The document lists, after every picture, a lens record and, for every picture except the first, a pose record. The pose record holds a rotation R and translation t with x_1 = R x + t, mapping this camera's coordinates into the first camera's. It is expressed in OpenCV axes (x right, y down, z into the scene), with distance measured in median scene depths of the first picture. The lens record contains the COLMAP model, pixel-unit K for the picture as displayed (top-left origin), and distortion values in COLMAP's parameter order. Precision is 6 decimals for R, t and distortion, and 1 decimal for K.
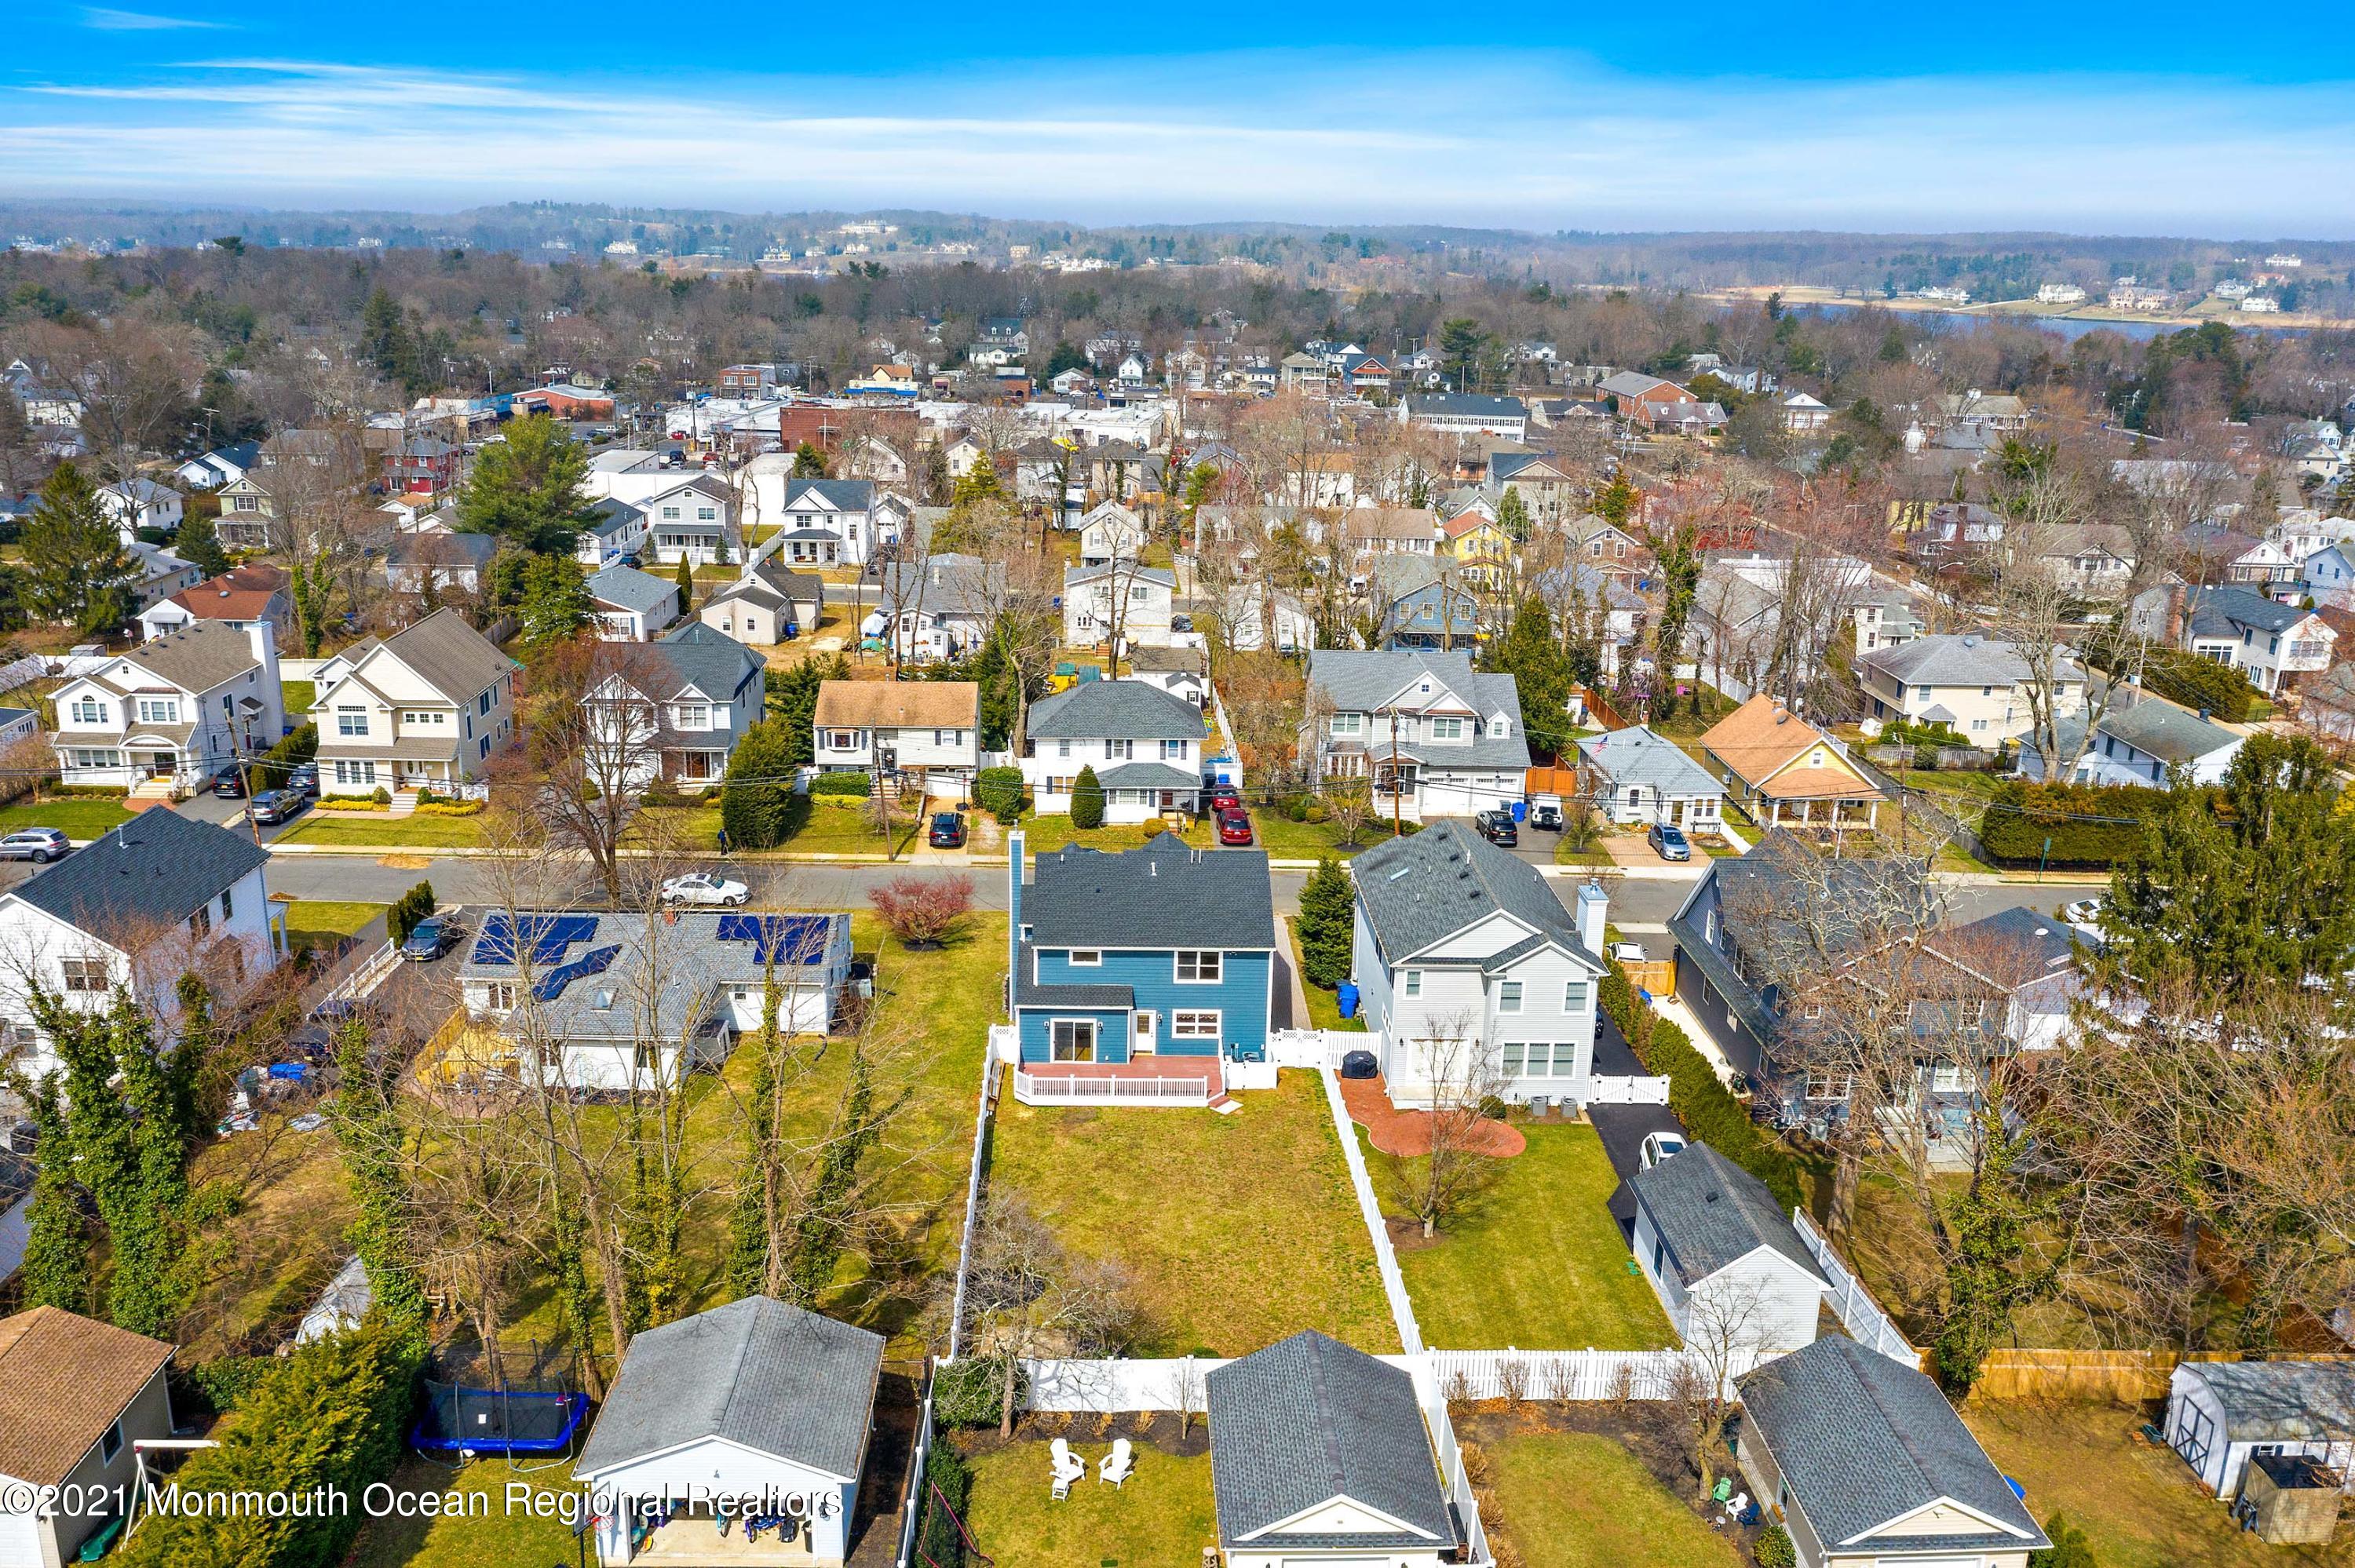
lens RADIAL K [[1860.7, 0, 1174.2], [0, 1860.7, 777.0], [0, 0, 1]] dist [-0.016396, 0.000557]
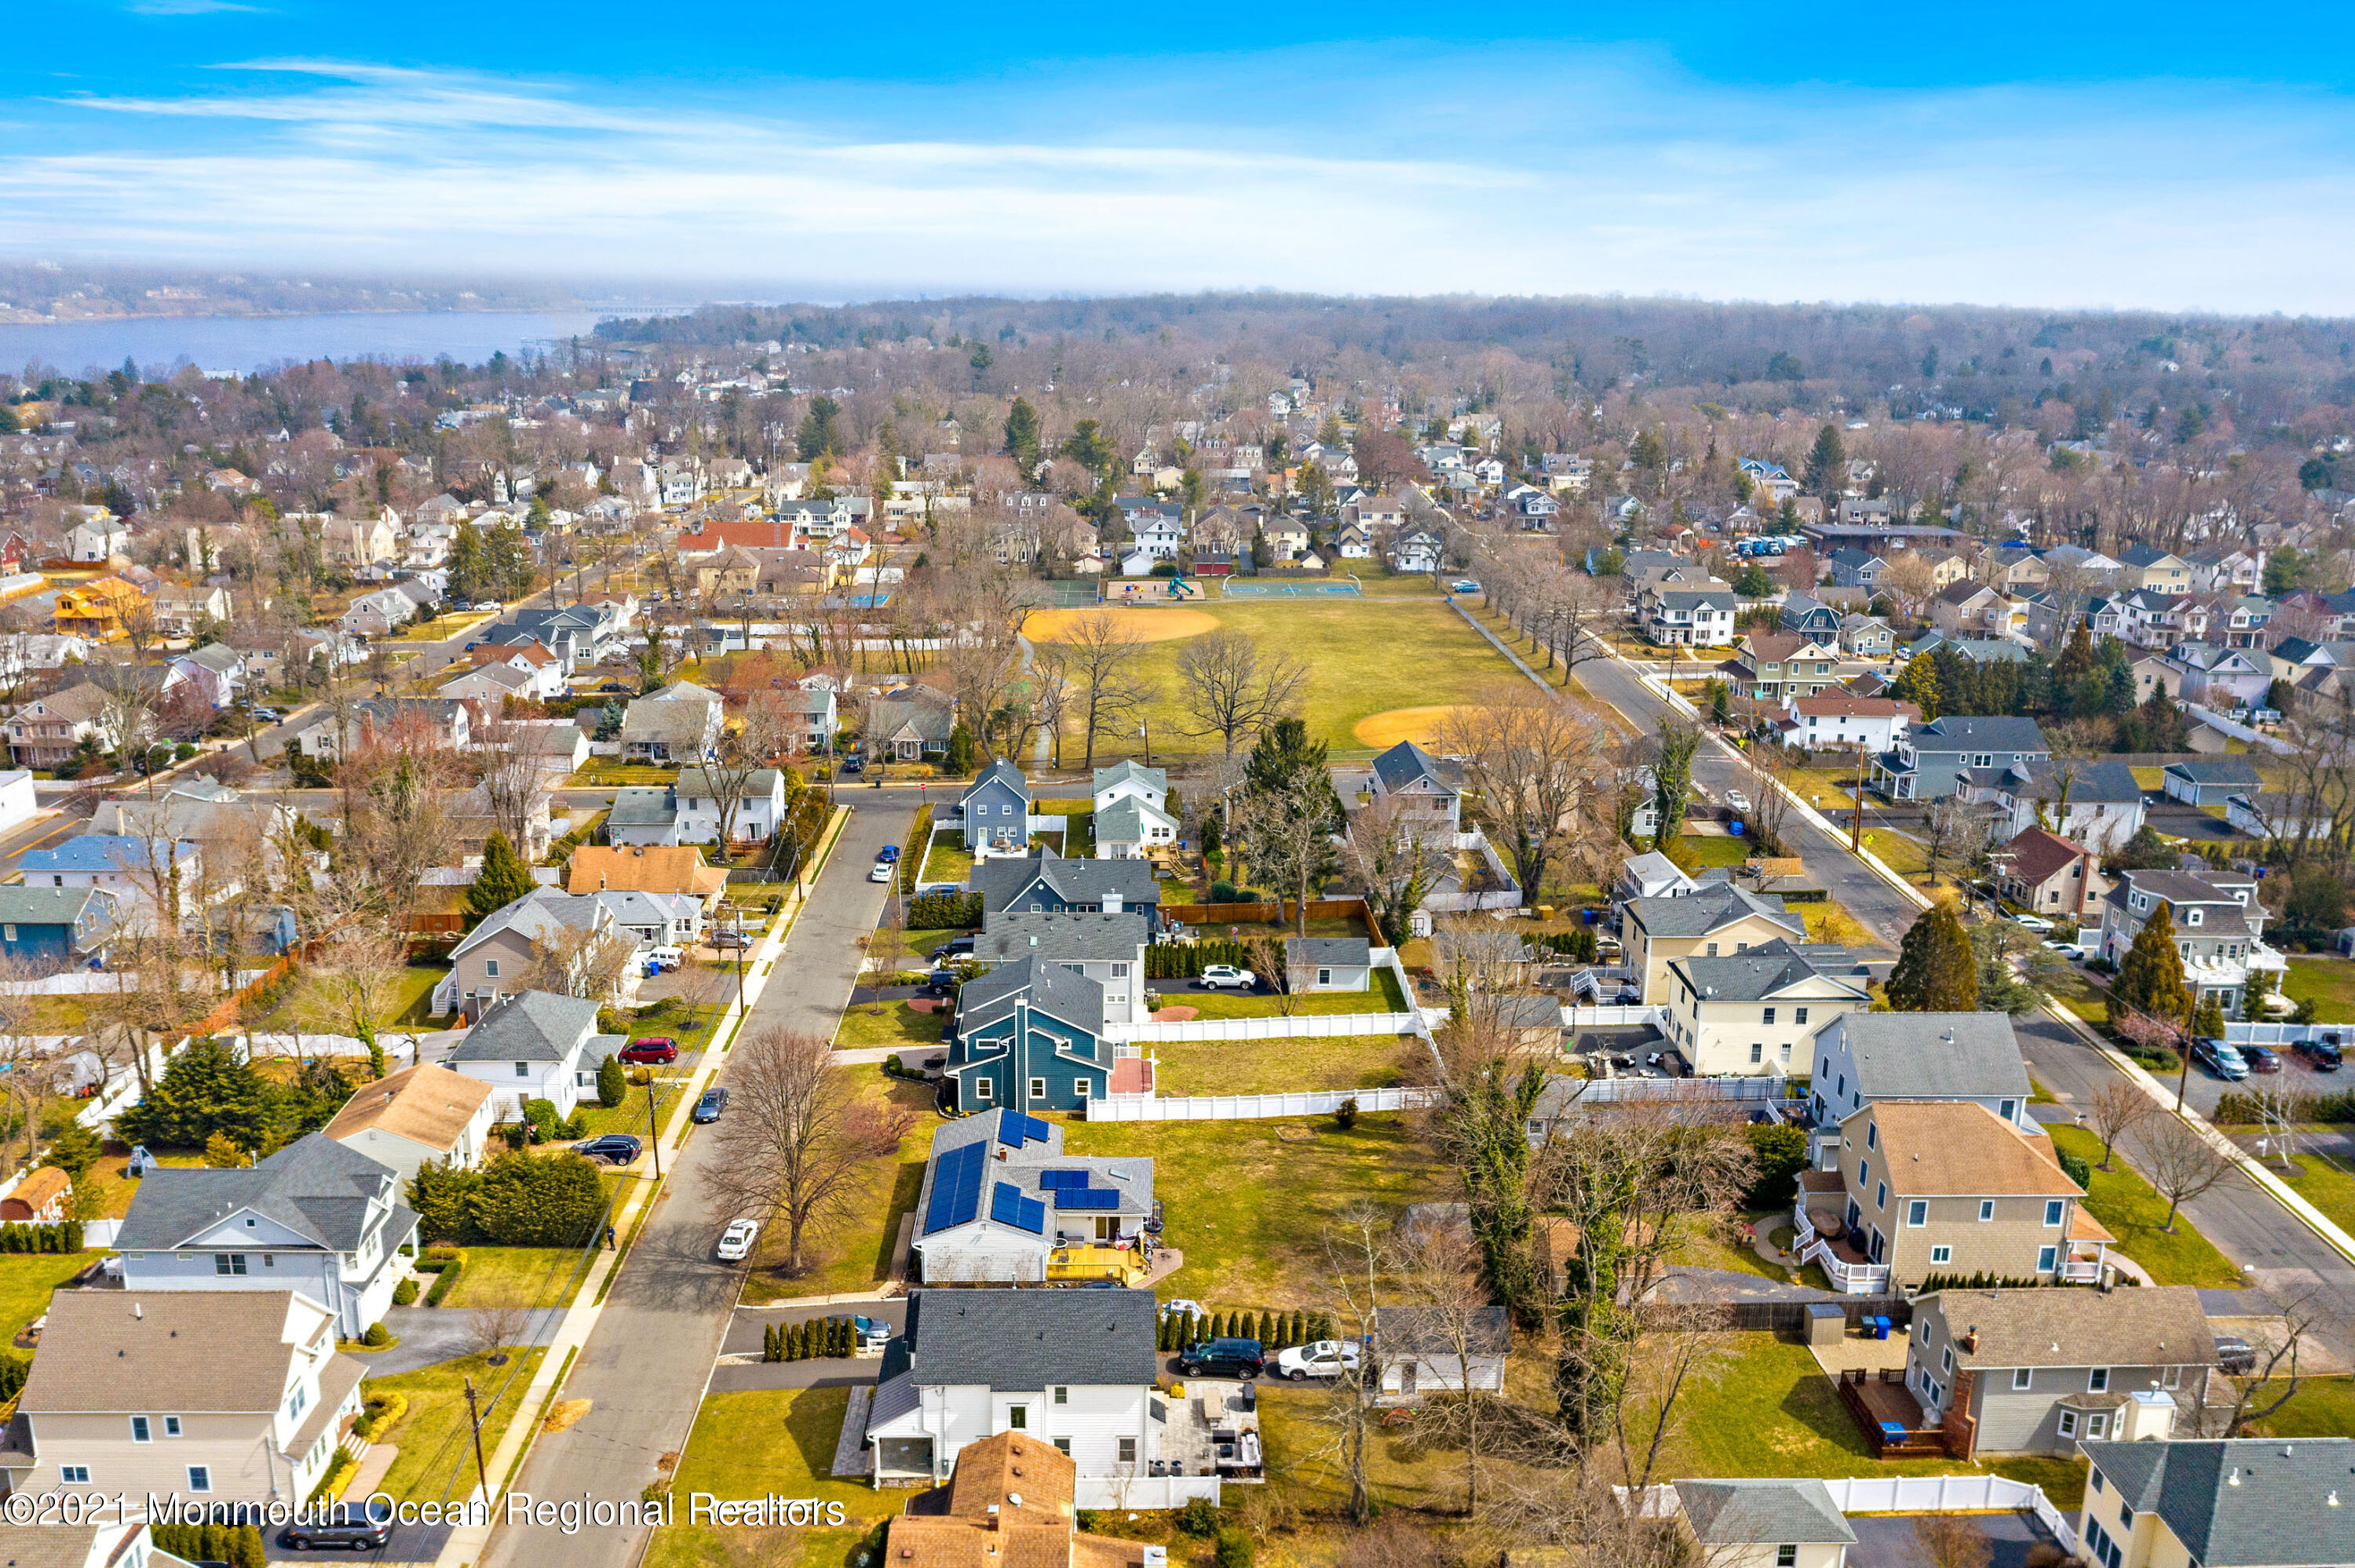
lens RADIAL K [[1889.8, 0, 1171.6], [0, 1889.8, 784.4], [0, 0, 1]] dist [-0.019017, 0.004412]
pose [[0.002734, -0.282106, 0.959379, -1.136681], [0.263813, 0.925599, 0.271421, -0.392815], [-0.964570, 0.252354, 0.076953, 0.500093]]
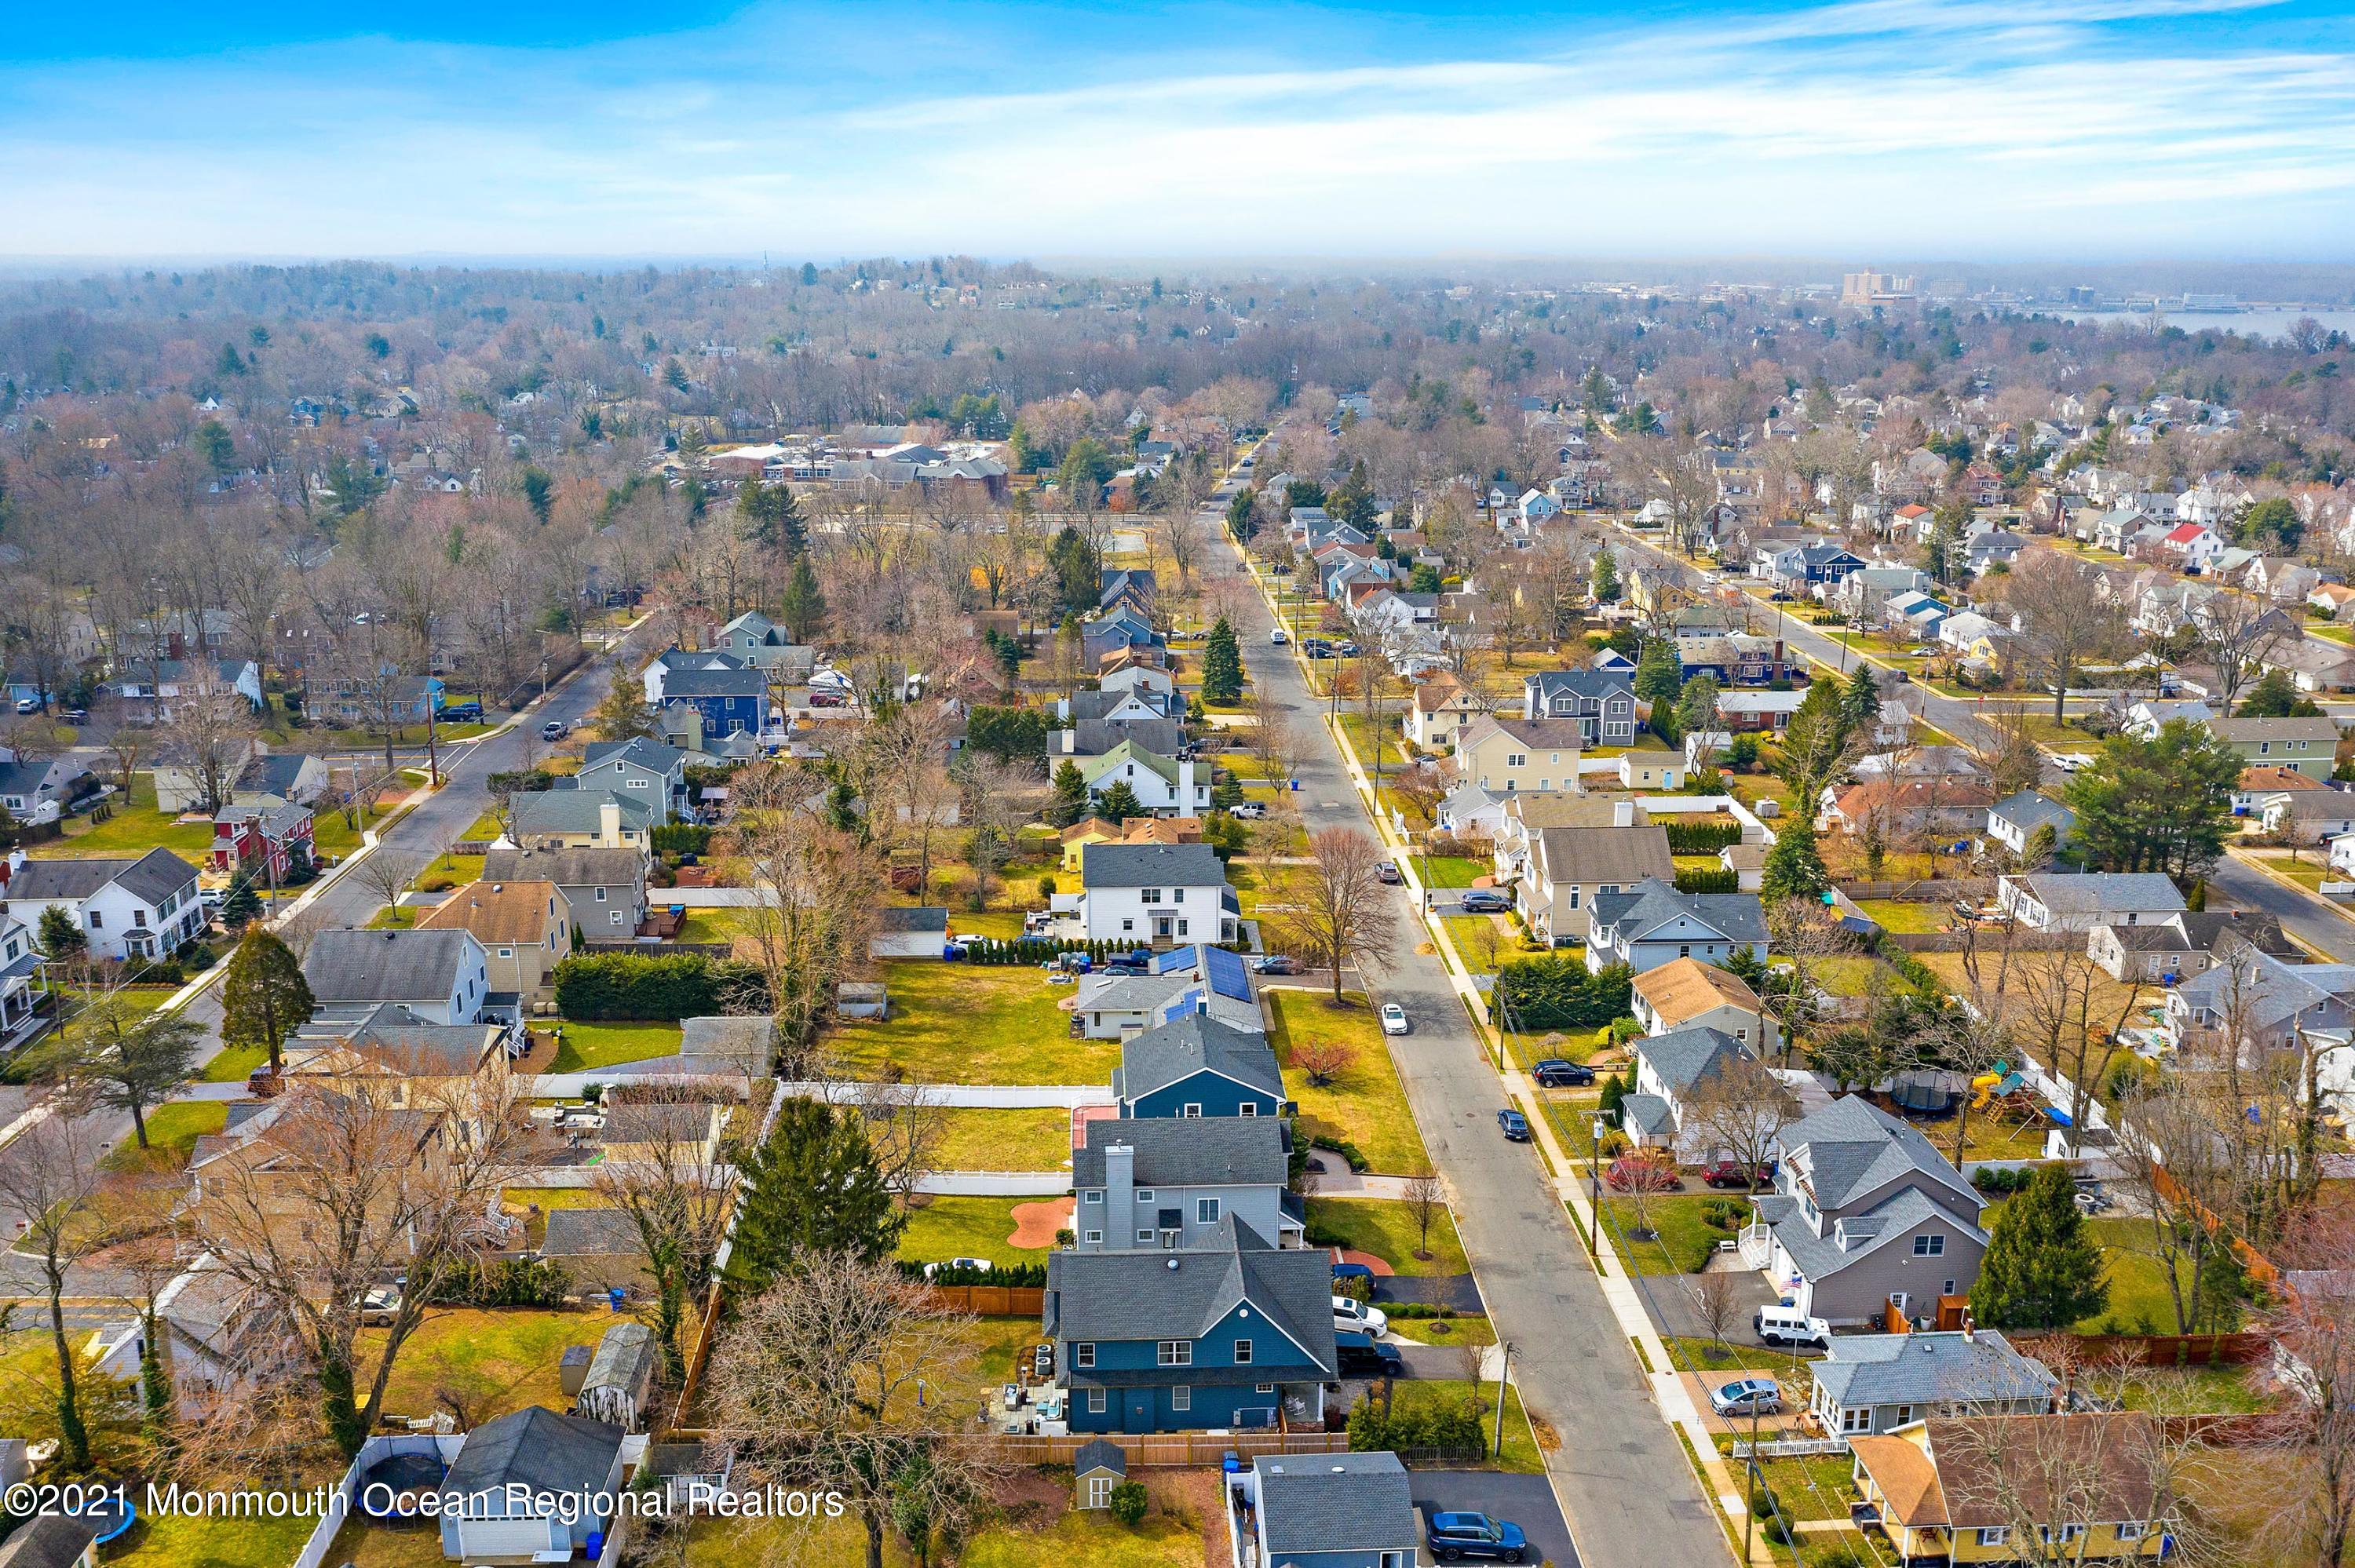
lens RADIAL K [[1921.0, 0, 1179.6], [0, 1921.0, 790.2], [0, 0, 1]] dist [-0.008997, -0.002477]
pose [[0.018315, 0.244394, -0.969503, 1.081101], [-0.281130, 0.931804, 0.229580, -0.375281], [0.959495, 0.268351, 0.085772, 0.559119]]
